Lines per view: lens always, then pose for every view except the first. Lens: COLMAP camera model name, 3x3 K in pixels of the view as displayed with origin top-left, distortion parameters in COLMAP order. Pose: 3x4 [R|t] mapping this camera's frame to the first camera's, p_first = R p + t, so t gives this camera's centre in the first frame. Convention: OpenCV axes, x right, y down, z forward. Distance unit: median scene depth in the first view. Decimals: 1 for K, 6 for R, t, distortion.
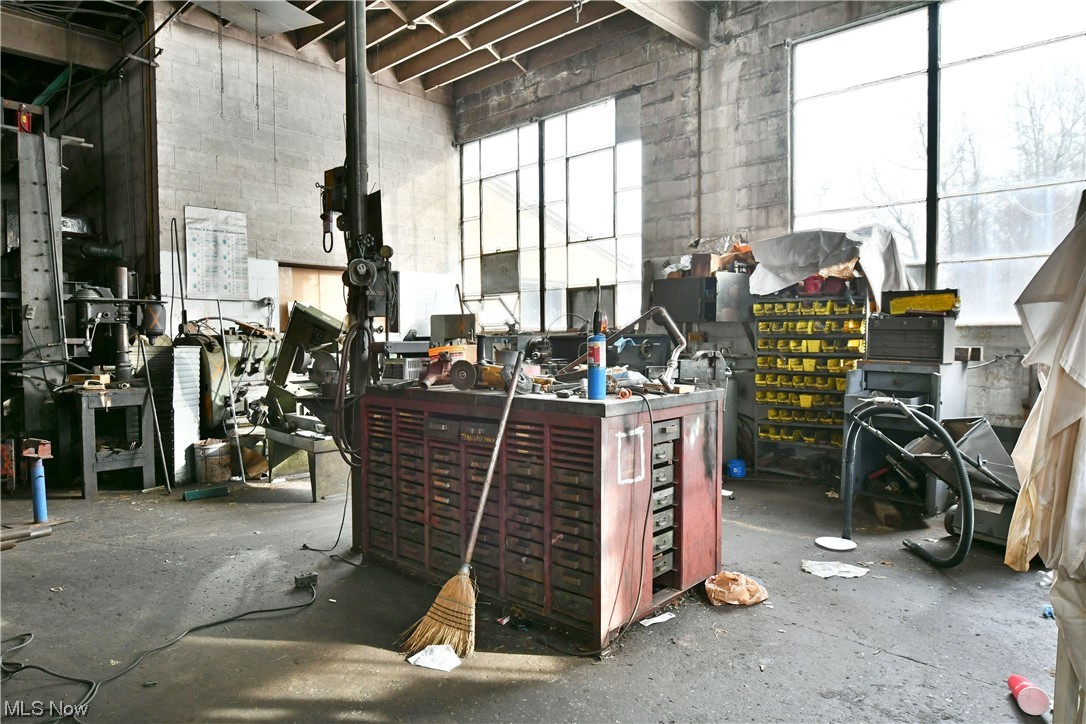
lens RADIAL K [[678.5, 0, 542.0], [0, 678.5, 366.4], [0, 0, 1]] dist [-0.012819, -0.002626]
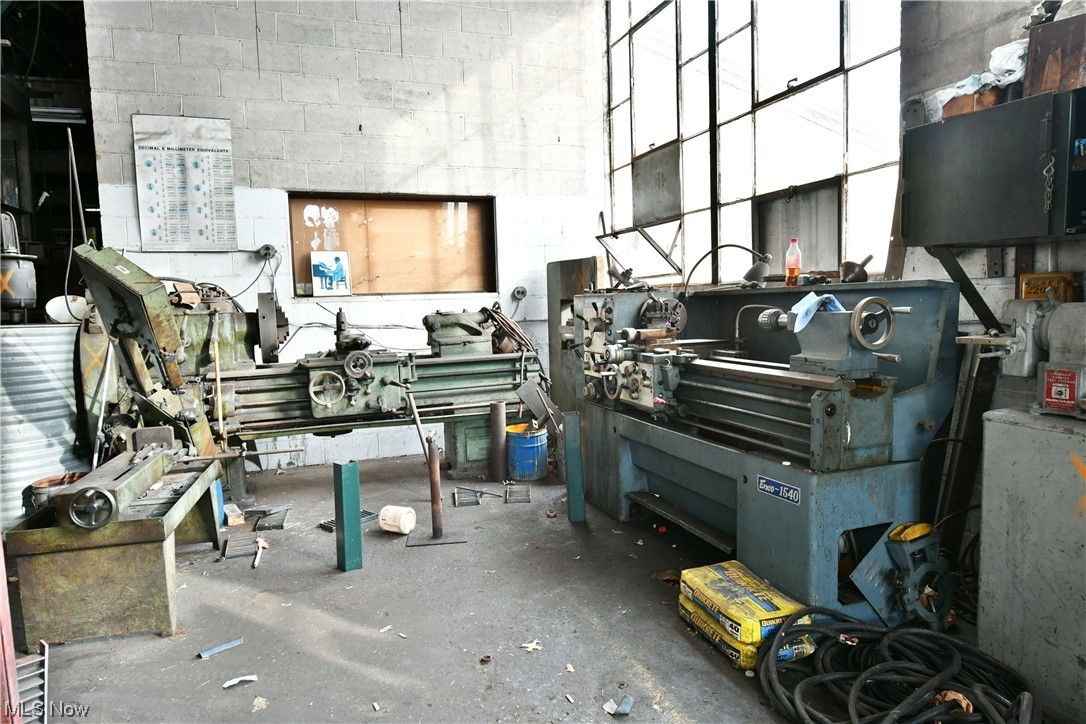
lens RADIAL K [[678.5, 0, 540.1], [0, 678.5, 362.4], [0, 0, 1]] dist [-0.012819, -0.002626]
pose [[0.893417, 0.020804, -0.448747, 0.140758], [0.004844, 0.998423, 0.055931, -0.022803], [0.449203, -0.052143, 0.891907, 0.530004]]
